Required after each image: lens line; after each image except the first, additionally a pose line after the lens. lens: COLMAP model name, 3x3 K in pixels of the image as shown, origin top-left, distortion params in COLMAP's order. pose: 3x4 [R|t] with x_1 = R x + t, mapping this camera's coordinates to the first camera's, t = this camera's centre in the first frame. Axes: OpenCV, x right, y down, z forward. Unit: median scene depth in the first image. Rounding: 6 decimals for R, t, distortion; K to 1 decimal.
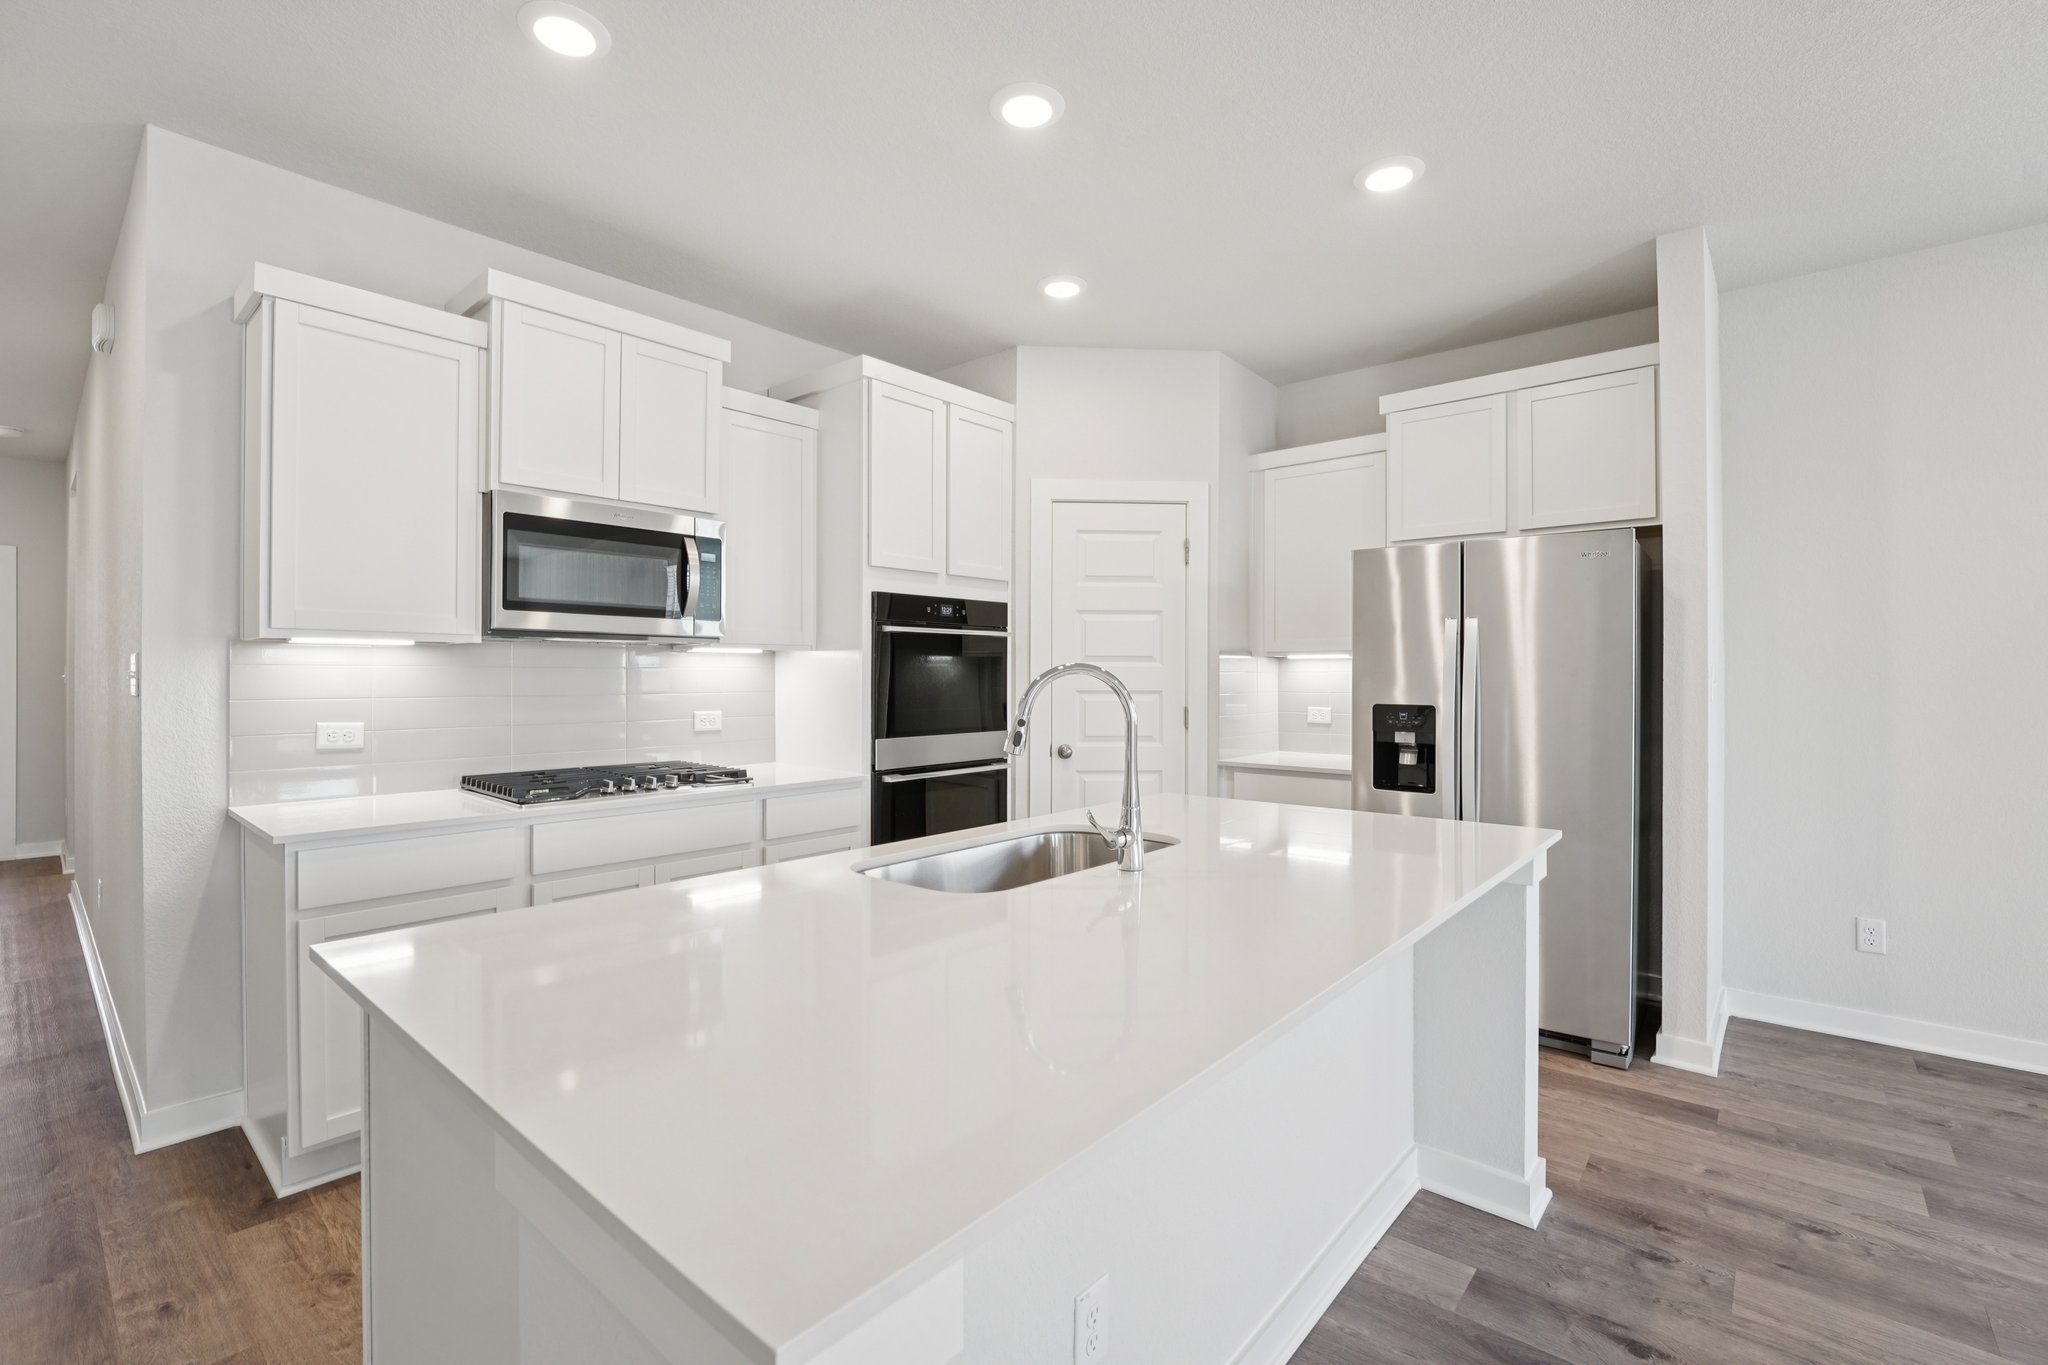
lens RADIAL K [[914.0, 0, 1085.9], [0, 914.0, 676.9], [0, 0, 1]] dist [0.000125, 0.000214]
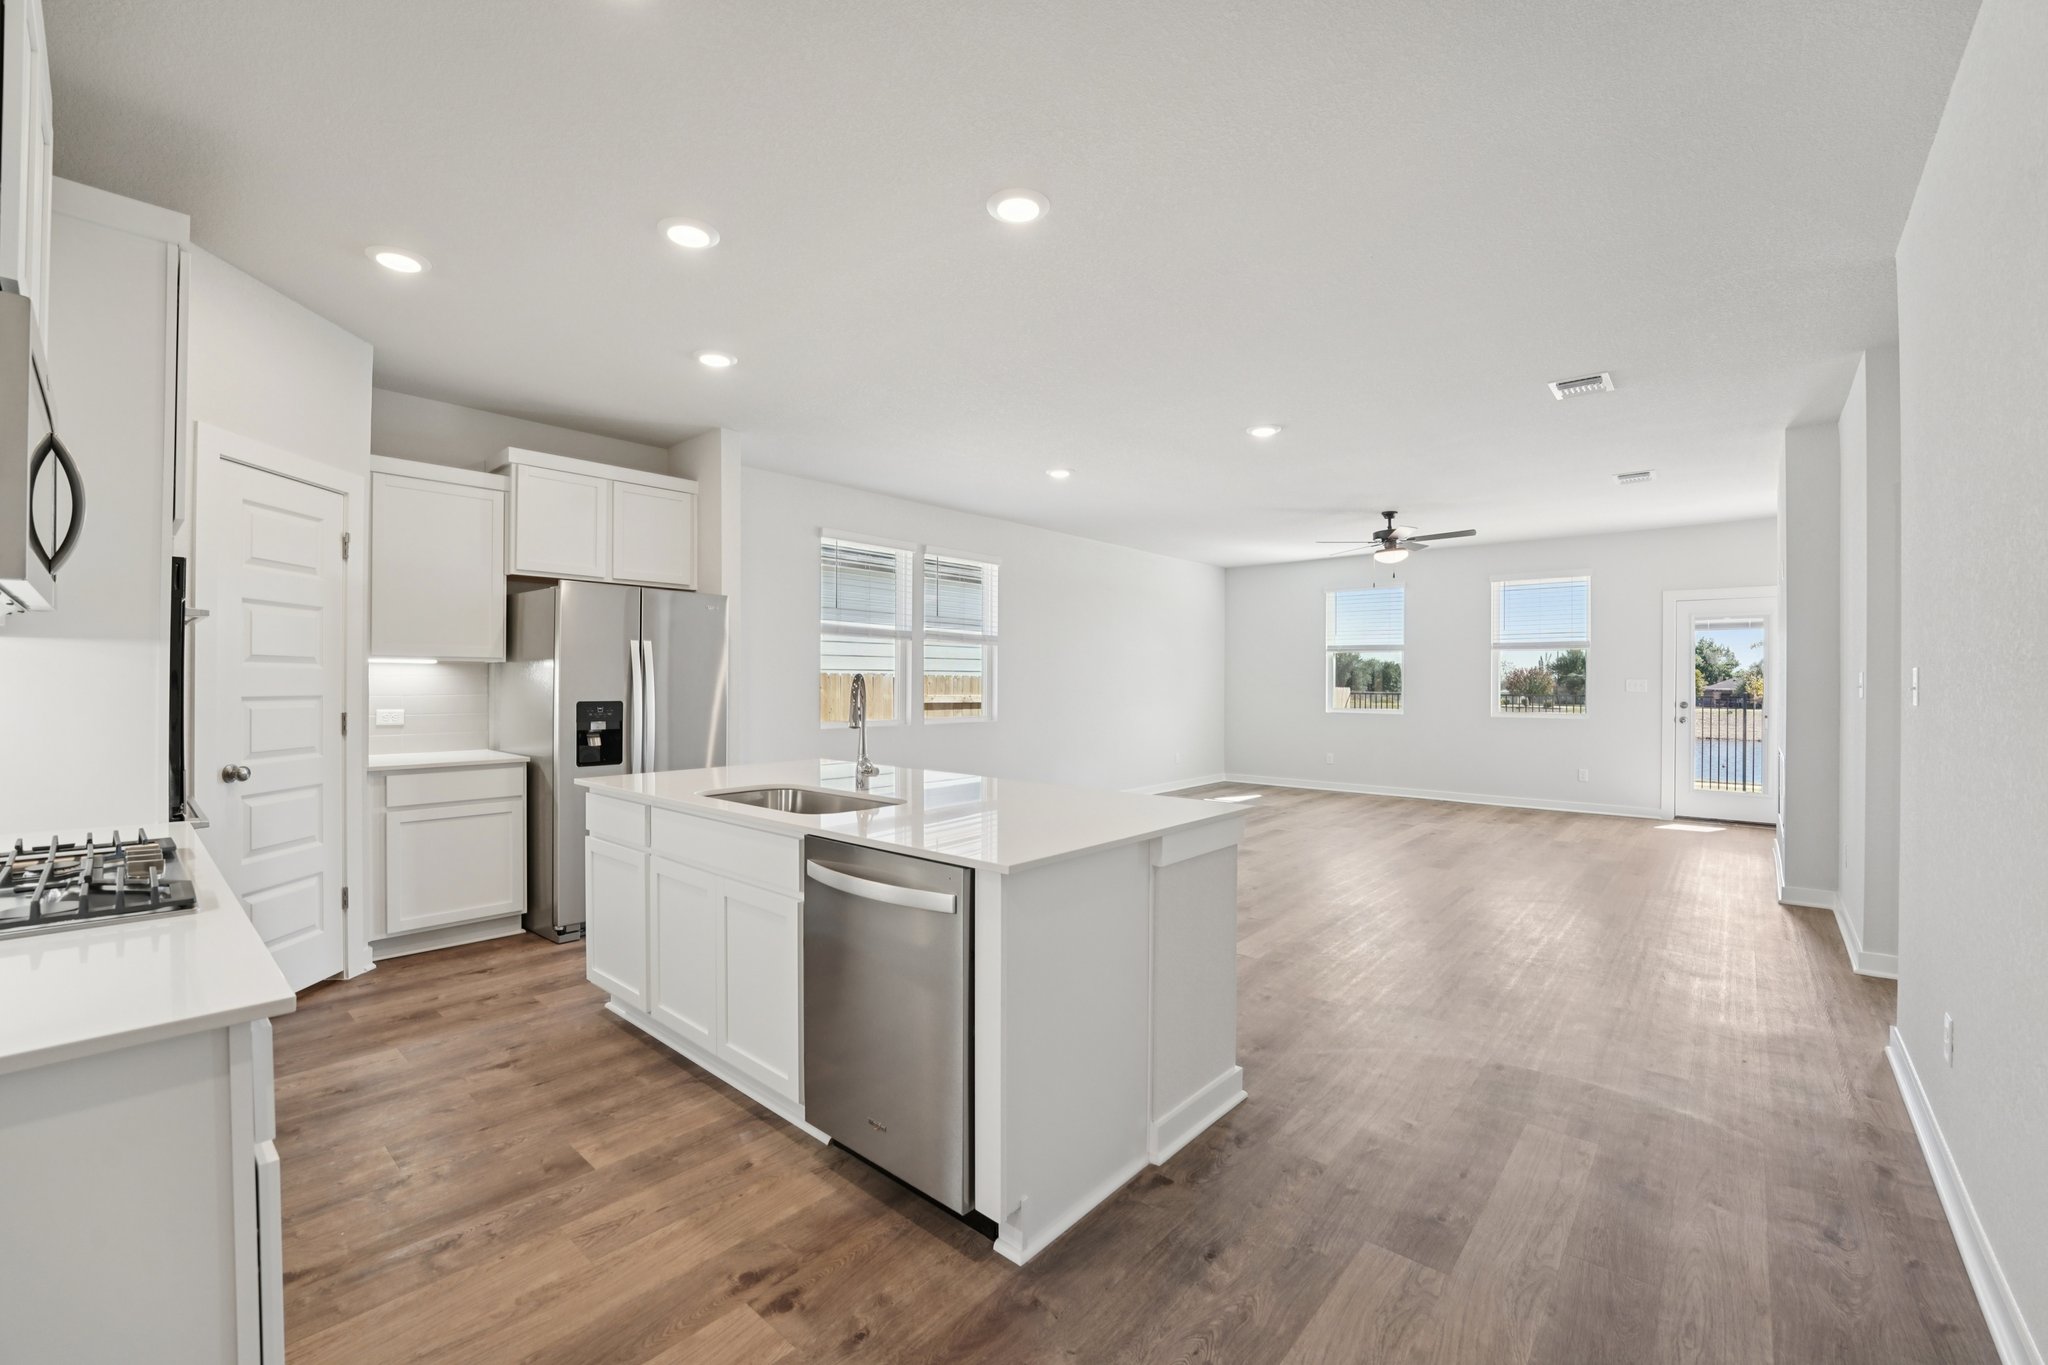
lens RADIAL K [[854.3, 0, 1014.0], [0, 854.3, 682.2], [0, 0, 1]] dist [-0.041351, 0.008511]
pose [[0.031972, -0.002820, 0.999485, -0.834664], [-0.002862, 0.999992, 0.002913, -0.002854], [-0.999485, -0.002954, 0.031964, 0.334169]]
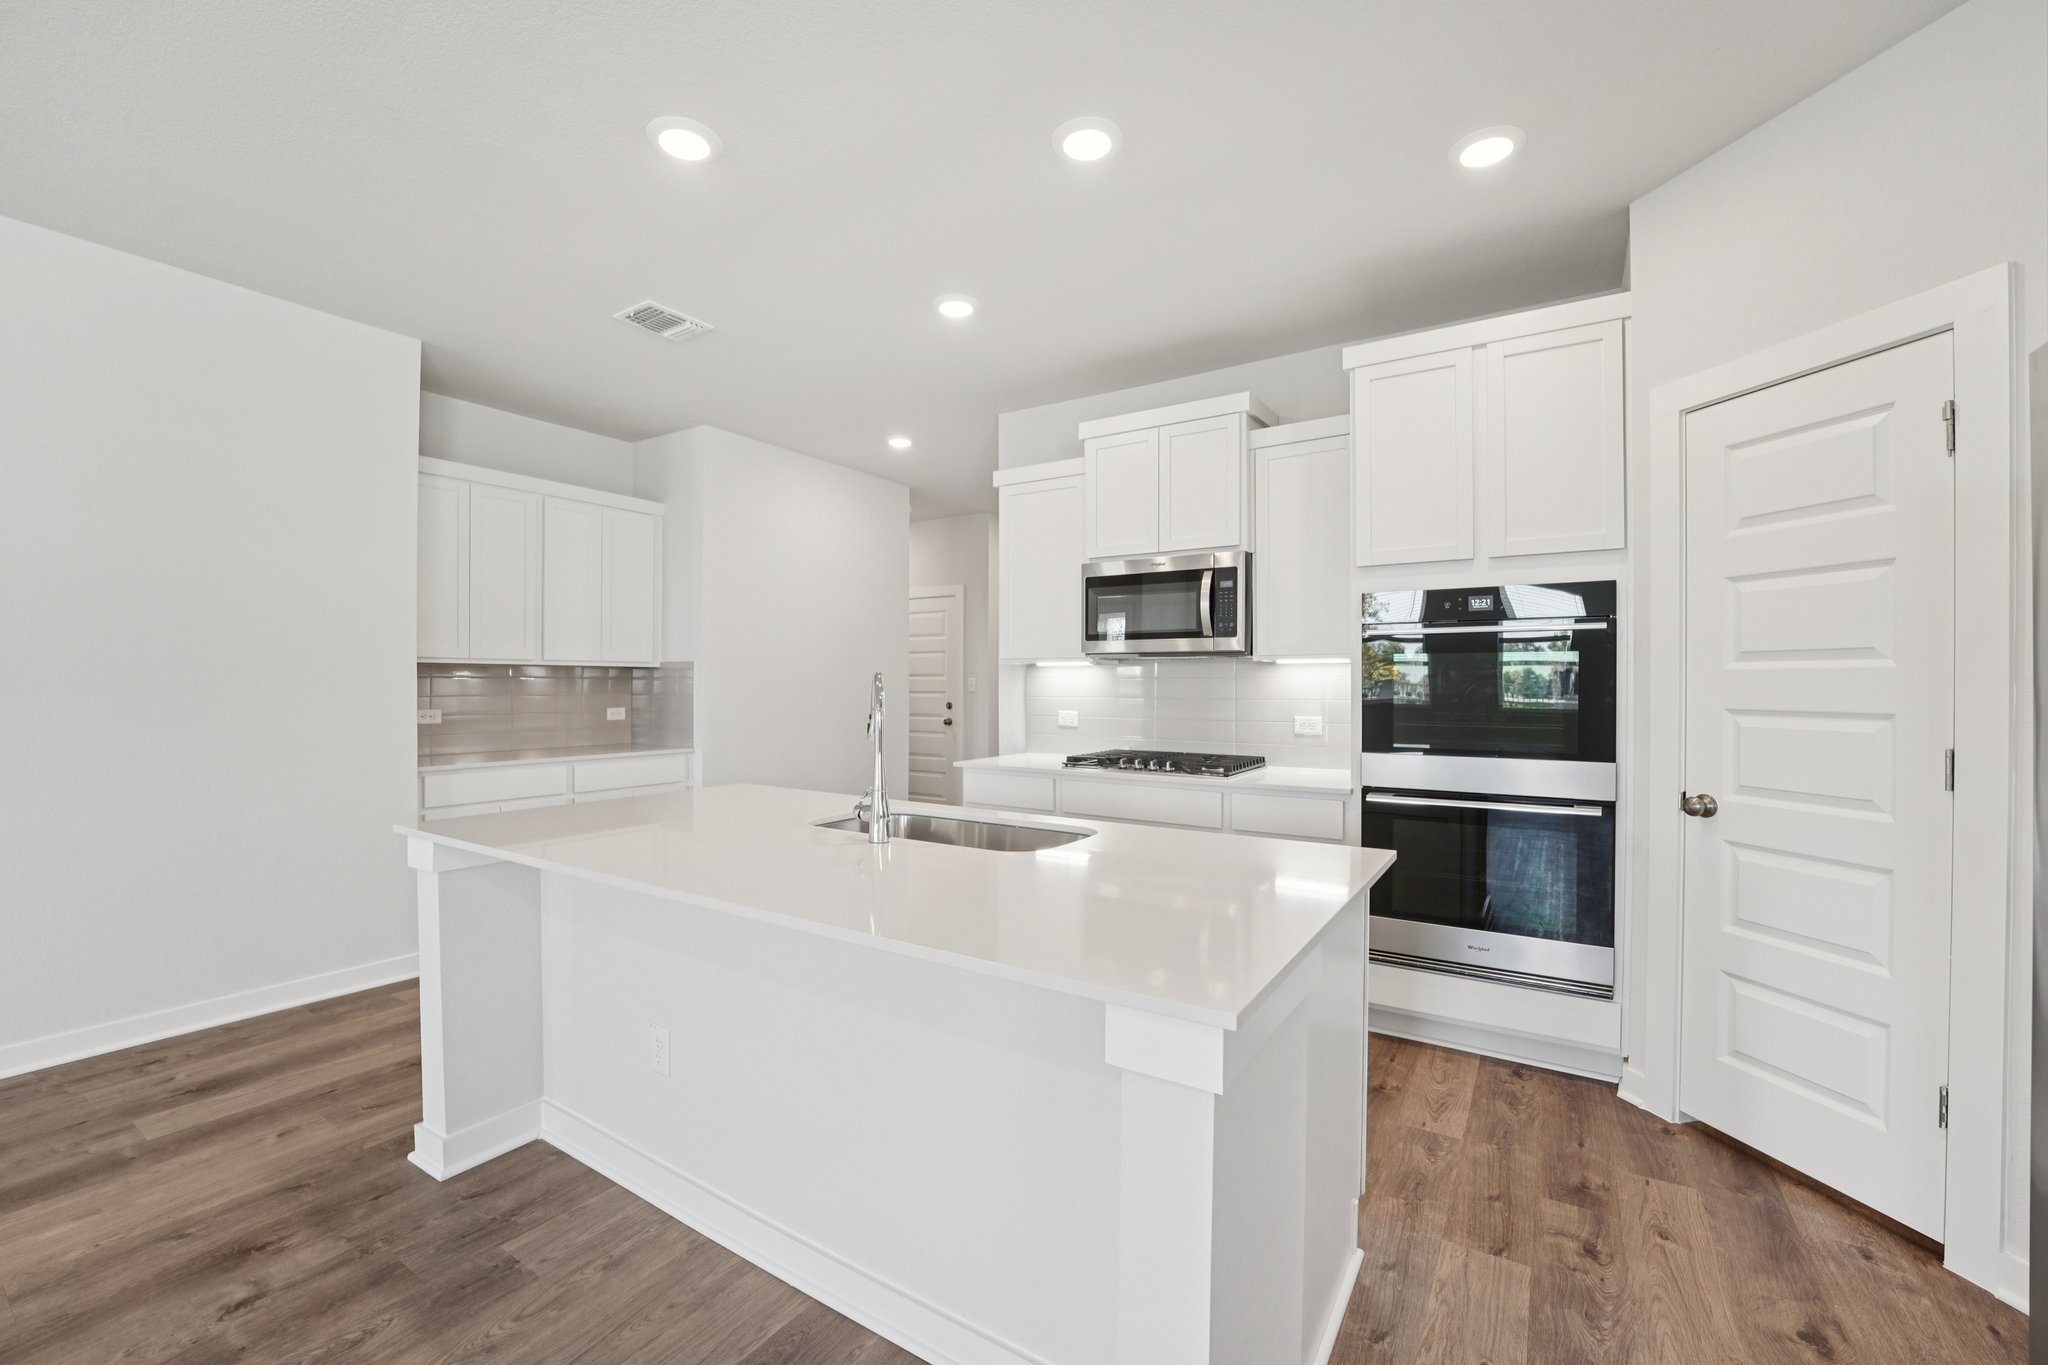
lens RADIAL K [[830.0, 0, 1025.4], [0, 830.0, 687.0], [0, 0, 1]] dist [-0.011571, -0.000152]
pose [[0.137082, 0.005255, -0.990546, 0.543391], [0.001041, 0.999985, 0.005449, -0.003700], [0.990559, -0.001778, 0.137074, 0.529287]]
